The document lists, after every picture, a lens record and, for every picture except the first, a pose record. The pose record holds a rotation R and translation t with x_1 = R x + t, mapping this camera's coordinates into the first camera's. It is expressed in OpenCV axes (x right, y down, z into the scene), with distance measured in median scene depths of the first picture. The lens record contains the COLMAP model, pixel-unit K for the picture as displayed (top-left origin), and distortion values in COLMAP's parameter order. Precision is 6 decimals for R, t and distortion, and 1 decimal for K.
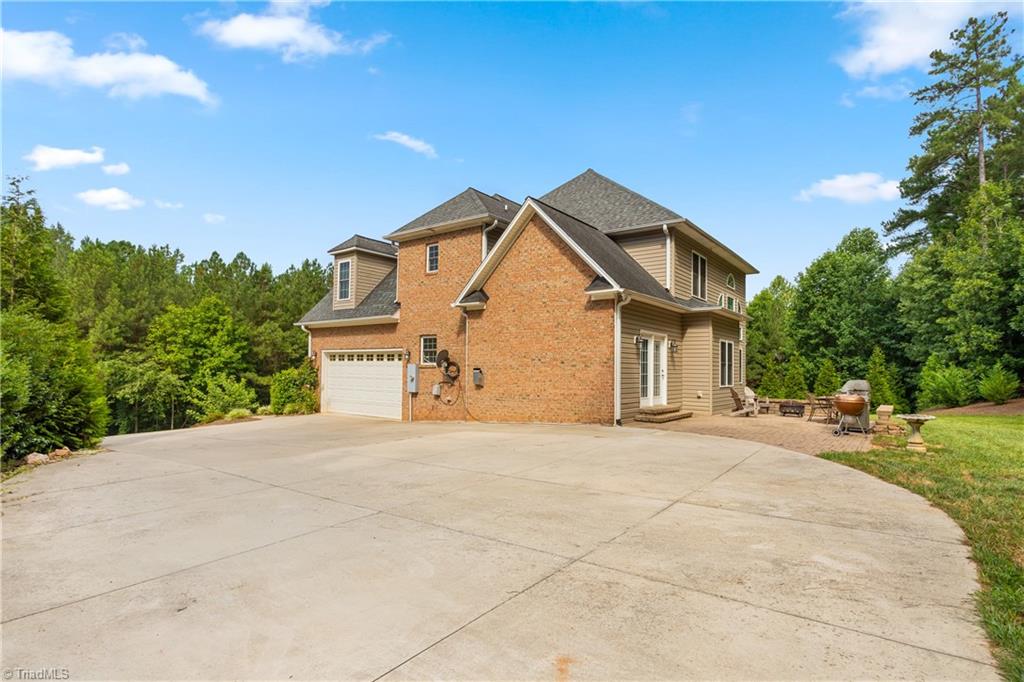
lens RADIAL K [[520.8, 0, 504.1], [0, 520.8, 366.5], [0, 0, 1]] dist [-0.011847, 0.000363]
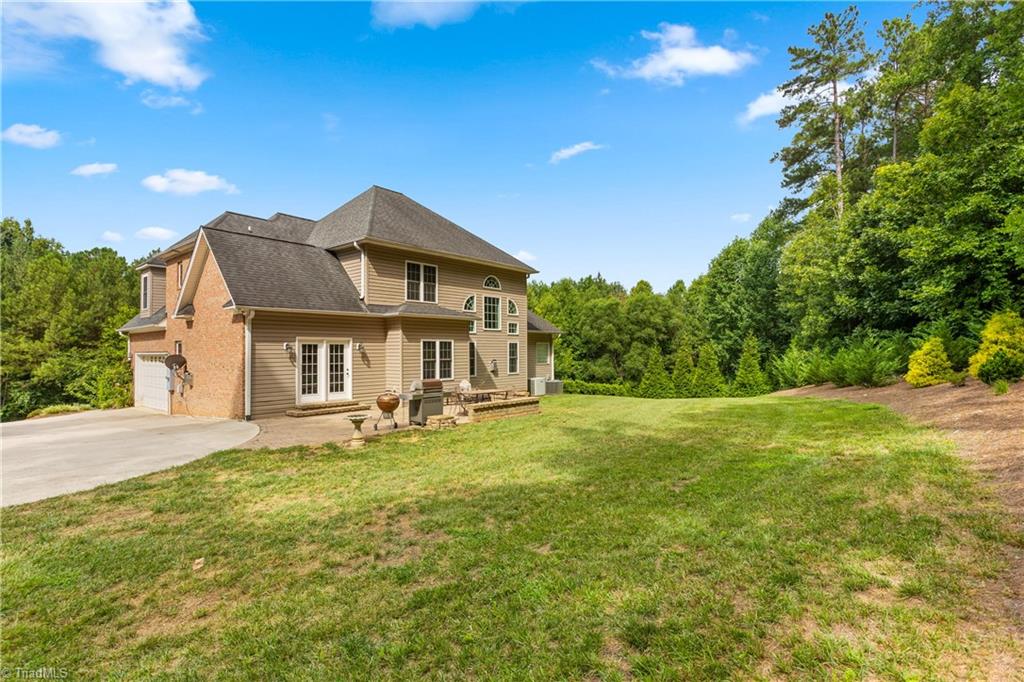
lens RADIAL K [[493.5, 0, 513.6], [0, 493.5, 346.7], [0, 0, 1]] dist [0.001730, 0.000664]
pose [[0.998496, -0.020980, -0.050646, 0.312798], [0.020872, 0.999779, -0.002663, -0.013920], [0.050690, 0.001602, 0.998713, -0.031152]]
